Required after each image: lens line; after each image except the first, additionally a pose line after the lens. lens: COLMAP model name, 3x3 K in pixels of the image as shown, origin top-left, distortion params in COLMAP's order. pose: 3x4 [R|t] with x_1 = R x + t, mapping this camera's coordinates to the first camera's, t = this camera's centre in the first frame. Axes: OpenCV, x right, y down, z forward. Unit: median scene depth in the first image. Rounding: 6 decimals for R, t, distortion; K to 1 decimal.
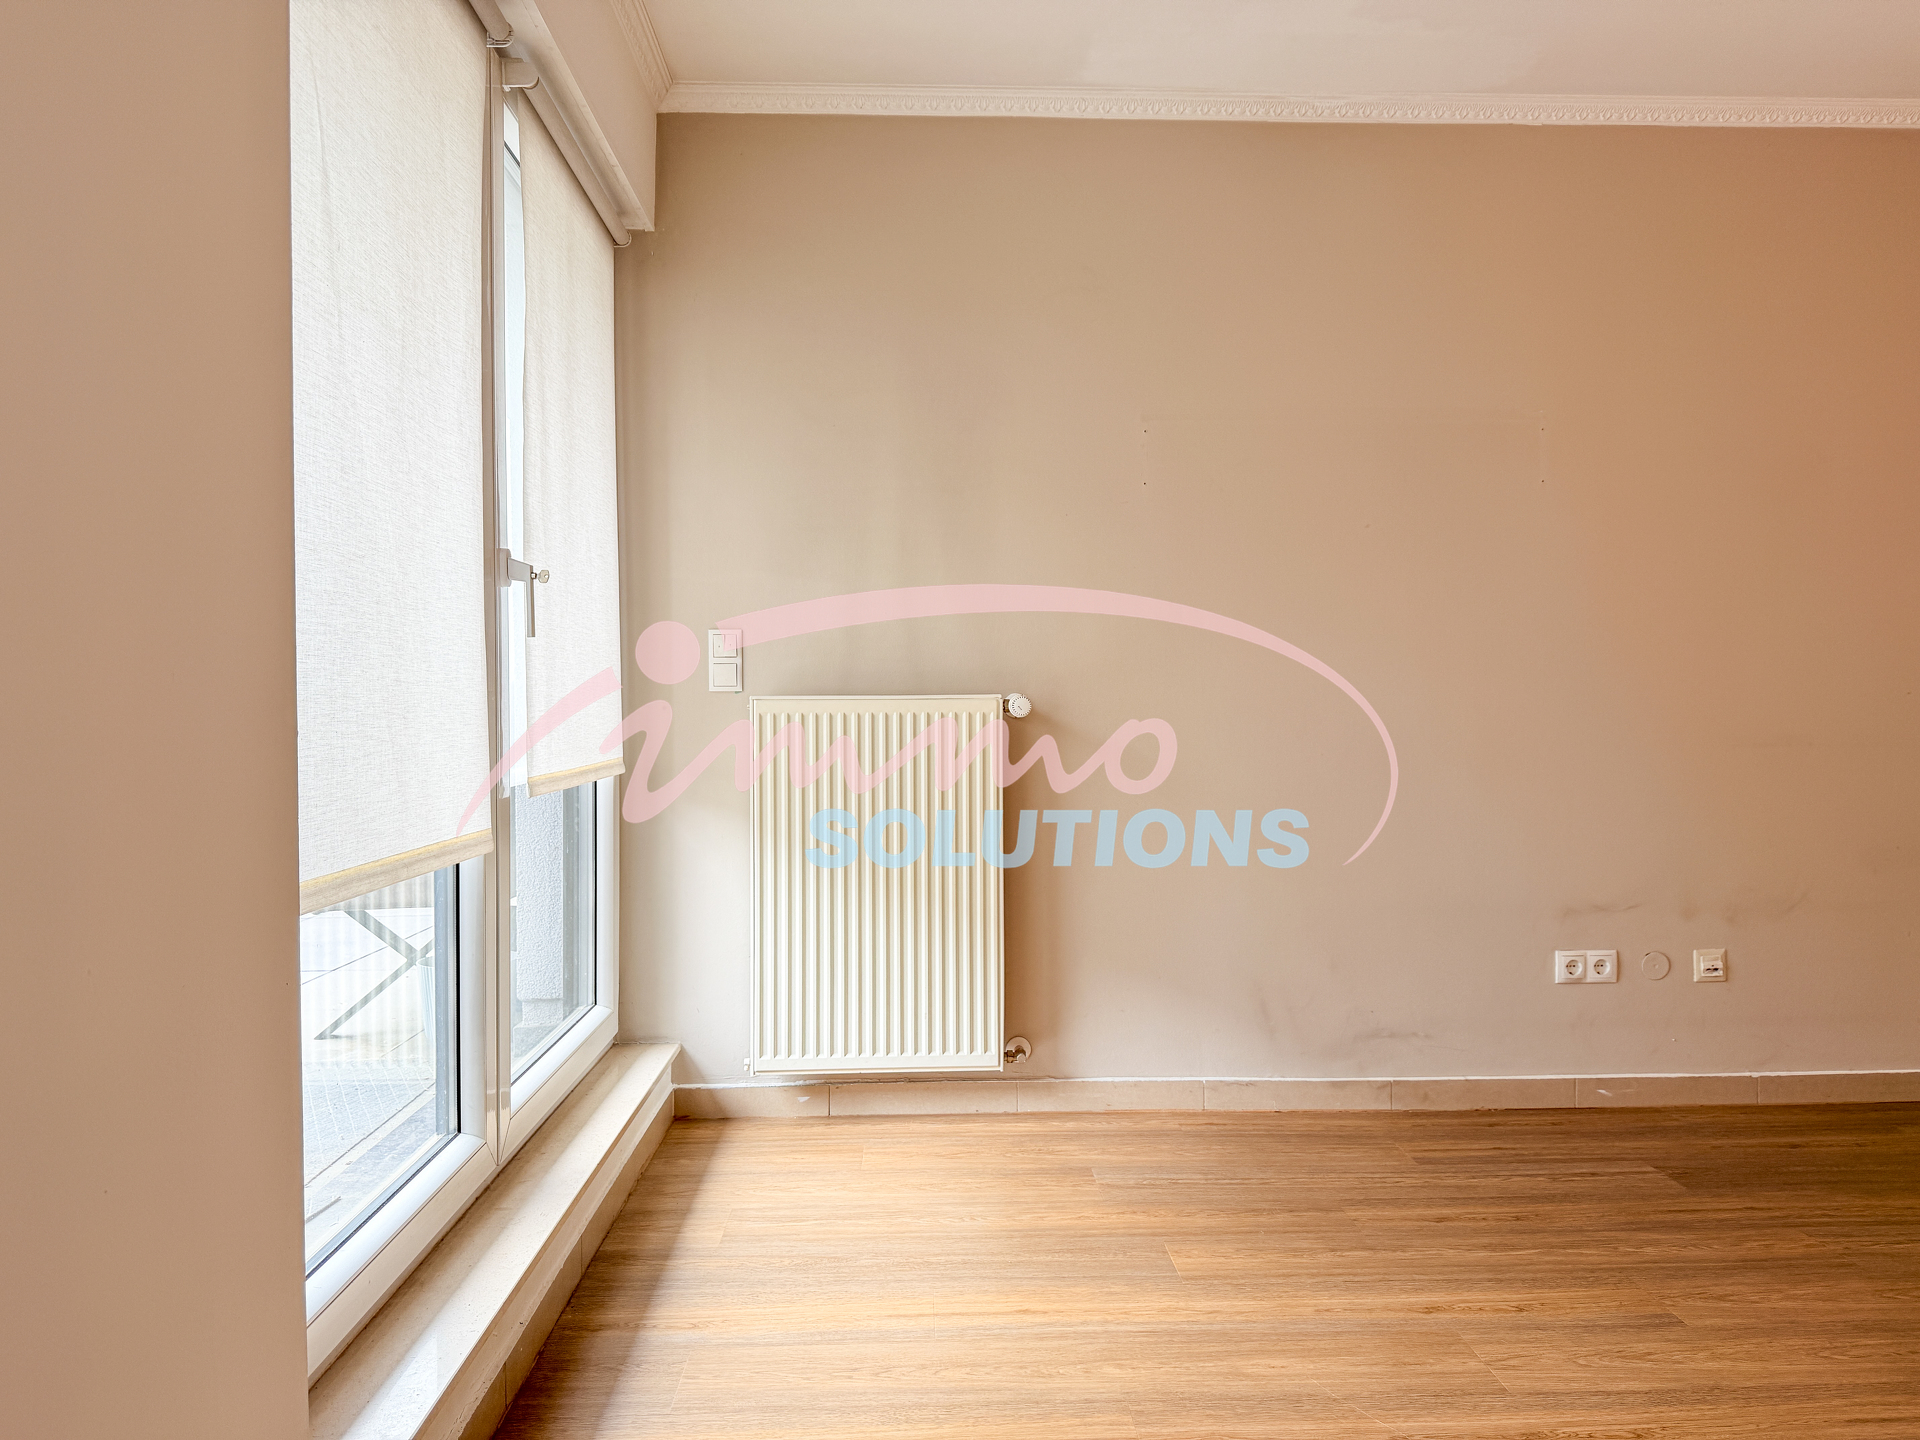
lens RADIAL K [[1390.9, 0, 960.0], [0, 1390.9, 720.0], [0, 0, 1]] dist [0.008860, 0.000764]
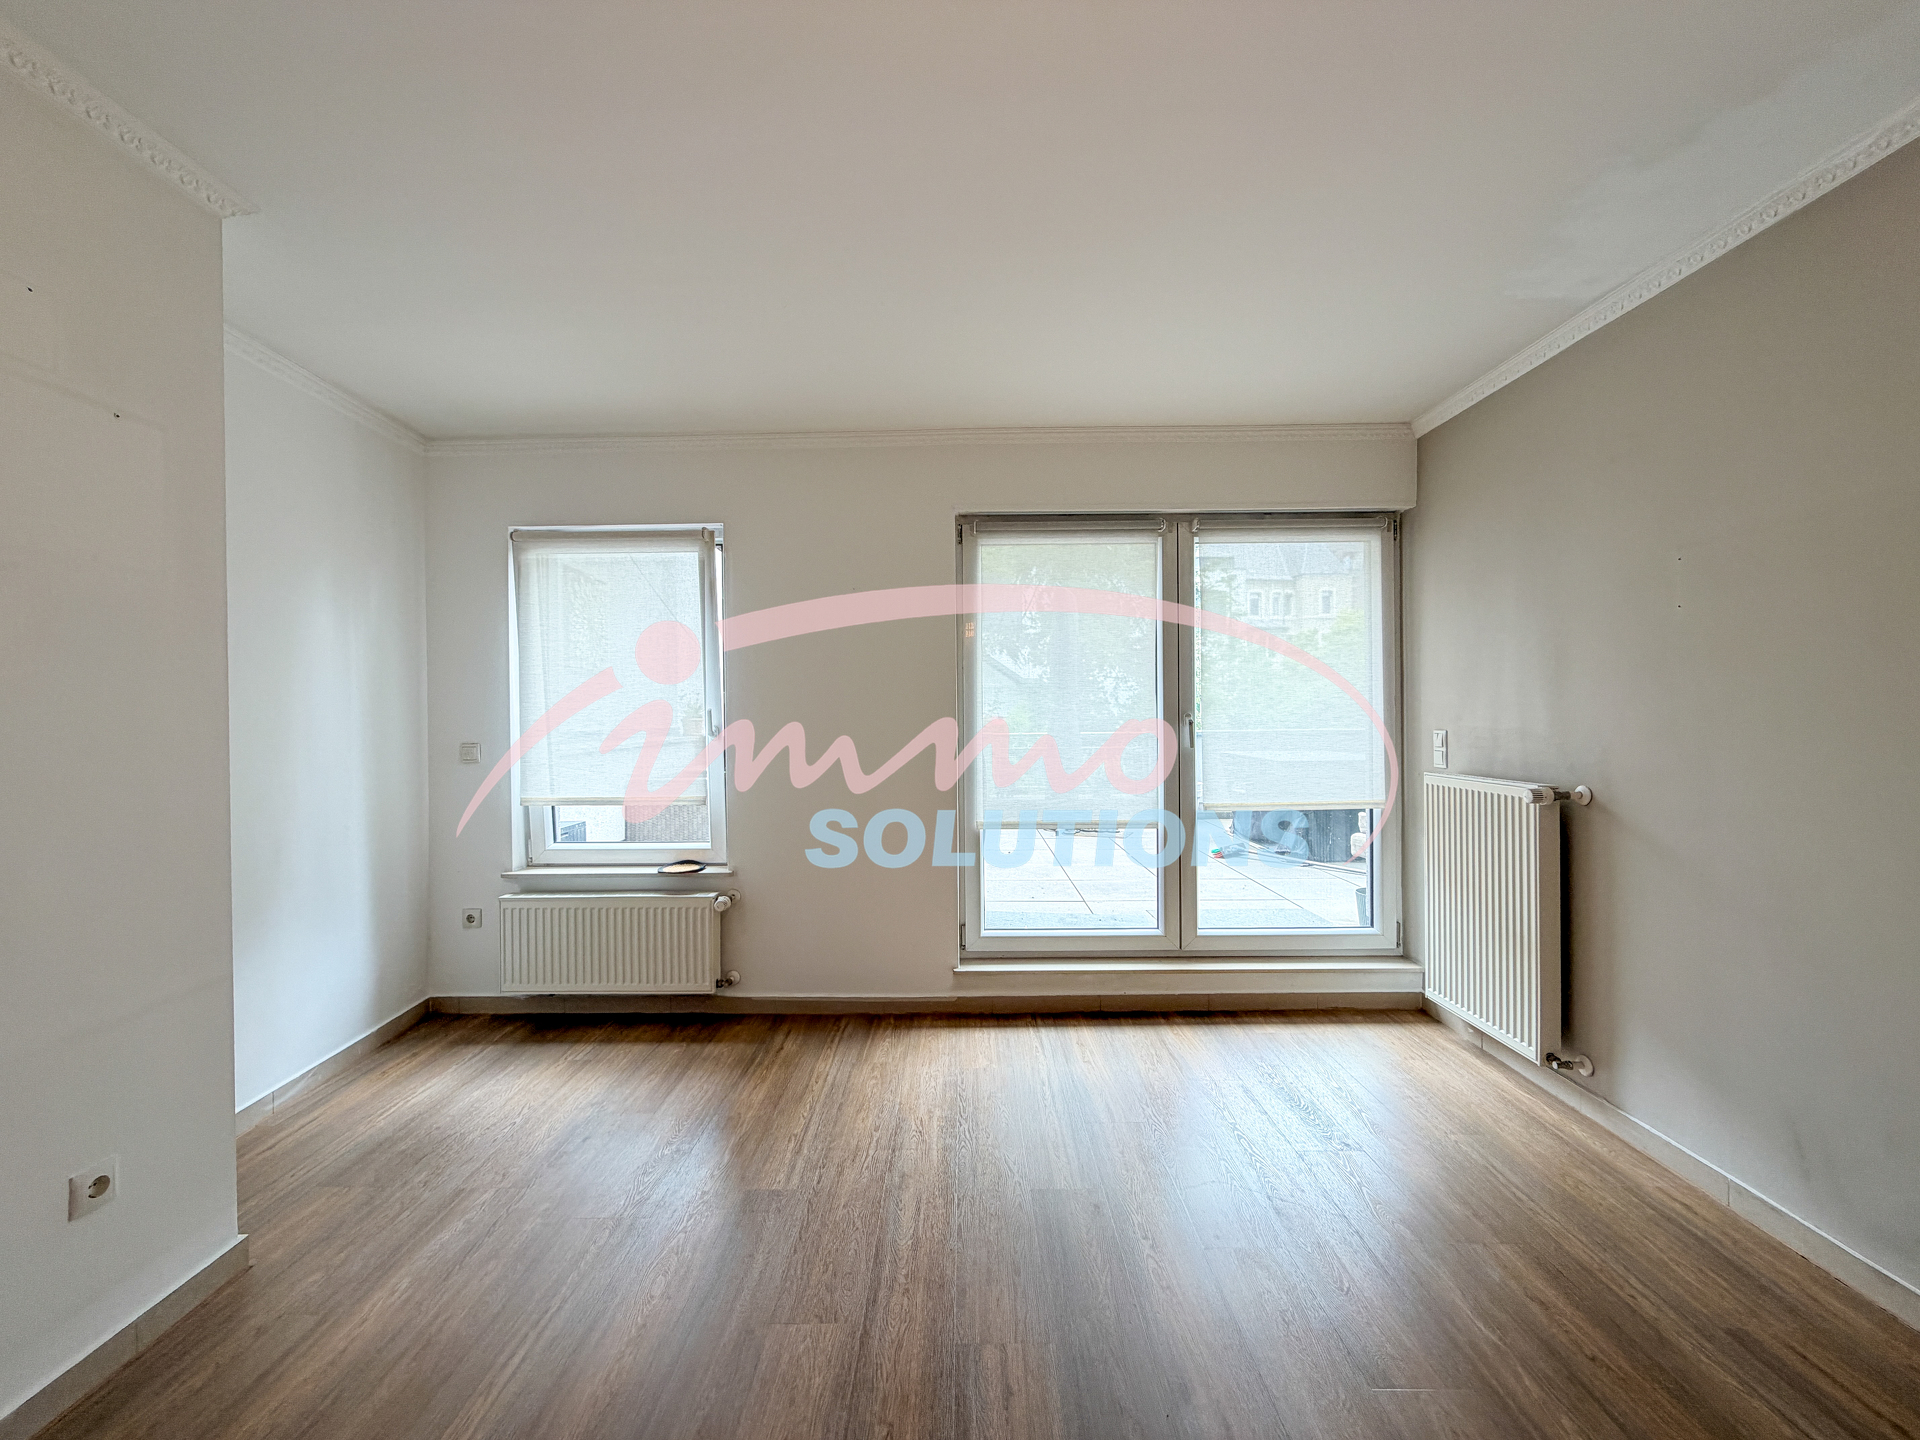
lens RADIAL K [[766.0, 0, 953.5], [0, 766.0, 720.0], [0, 0, 1]] dist [-0.000301, 0.000517]
pose [[-0.043486, 0.009920, -0.999005, 0.778369], [-0.020092, 0.999740, 0.010802, -0.075573], [0.998852, 0.020541, -0.043275, 0.454783]]
